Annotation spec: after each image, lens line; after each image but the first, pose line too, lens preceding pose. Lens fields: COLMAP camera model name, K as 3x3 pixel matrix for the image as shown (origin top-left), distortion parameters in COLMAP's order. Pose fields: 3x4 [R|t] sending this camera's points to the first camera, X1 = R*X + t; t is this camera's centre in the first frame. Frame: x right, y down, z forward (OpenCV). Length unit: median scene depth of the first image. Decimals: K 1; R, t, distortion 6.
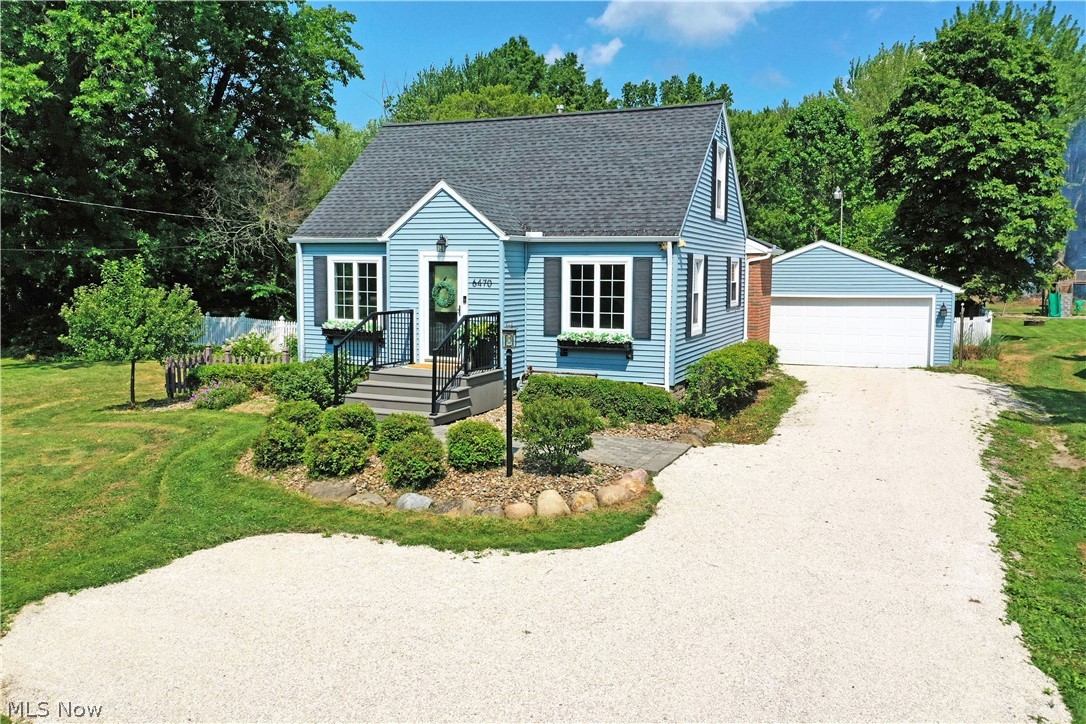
lens RADIAL K [[868.3, 0, 543.0], [0, 868.3, 362.0], [0, 0, 1]] dist [0.012364, 0.007960]
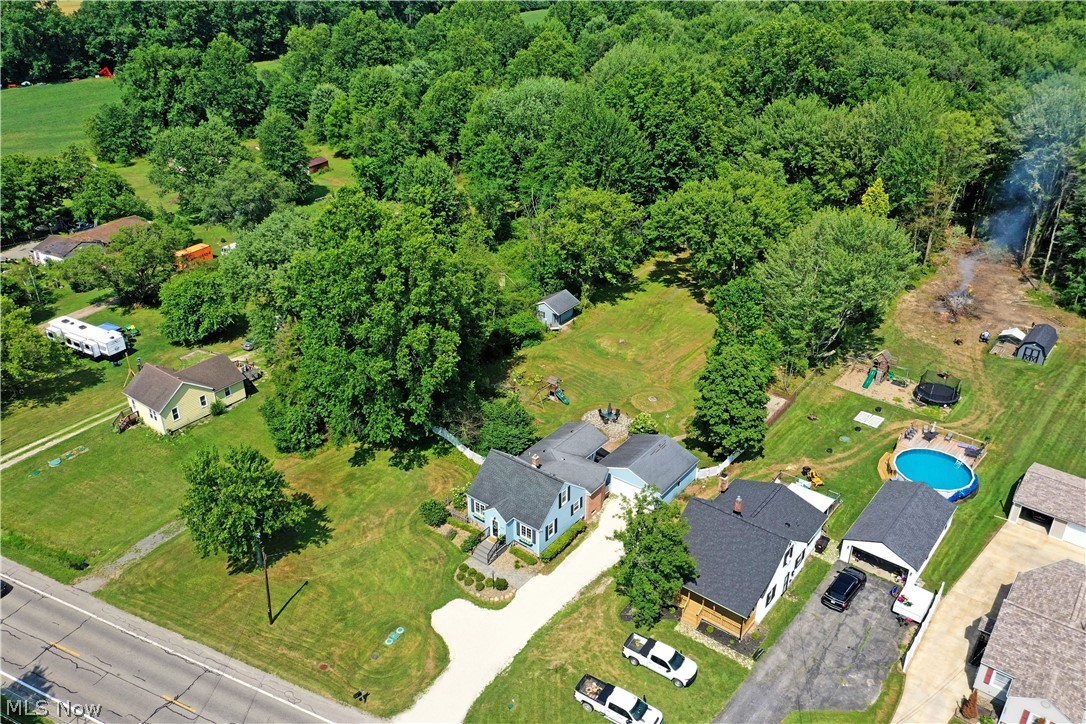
lens RADIAL K [[868.3, 0, 543.0], [0, 868.3, 362.0], [0, 0, 1]] dist [0.012364, 0.007960]
pose [[0.967425, 0.116351, -0.224838, 1.087589], [-0.021276, 0.922354, 0.385759, -2.714535], [0.252263, -0.368409, 0.894784, -2.820617]]
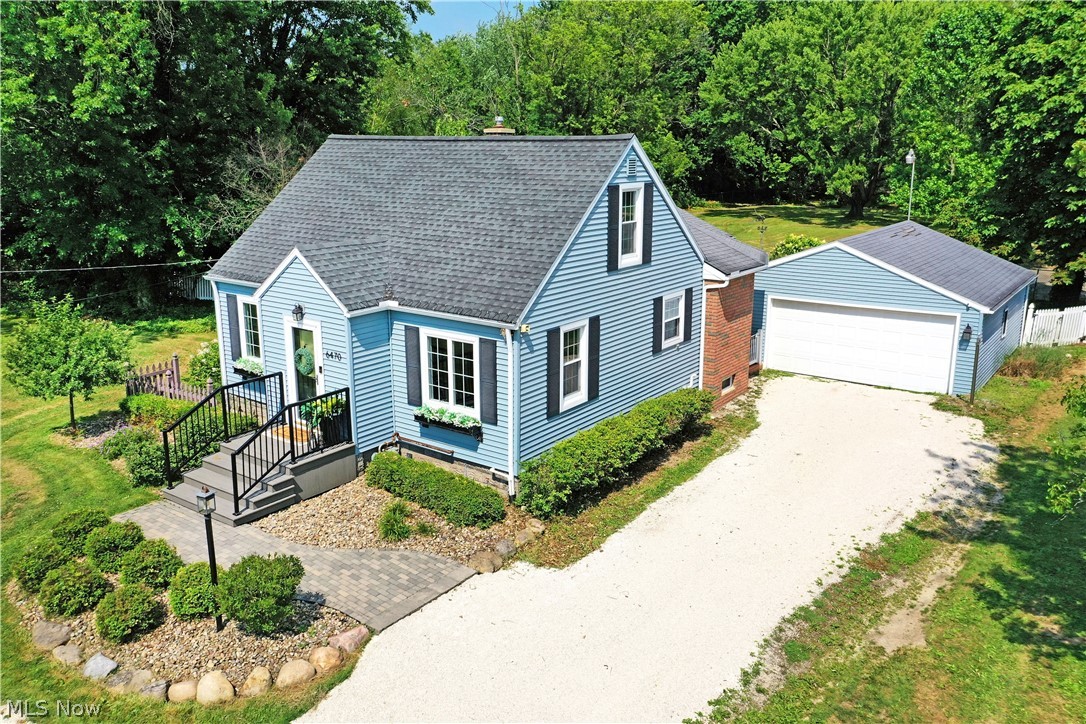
lens RADIAL K [[868.3, 0, 543.0], [0, 868.3, 362.0], [0, 0, 1]] dist [0.012364, 0.007960]
pose [[0.974146, 0.051766, -0.219907, 0.362822], [-0.018883, 0.988645, 0.149079, -0.226818], [0.225127, -0.141073, 0.964062, 0.106481]]
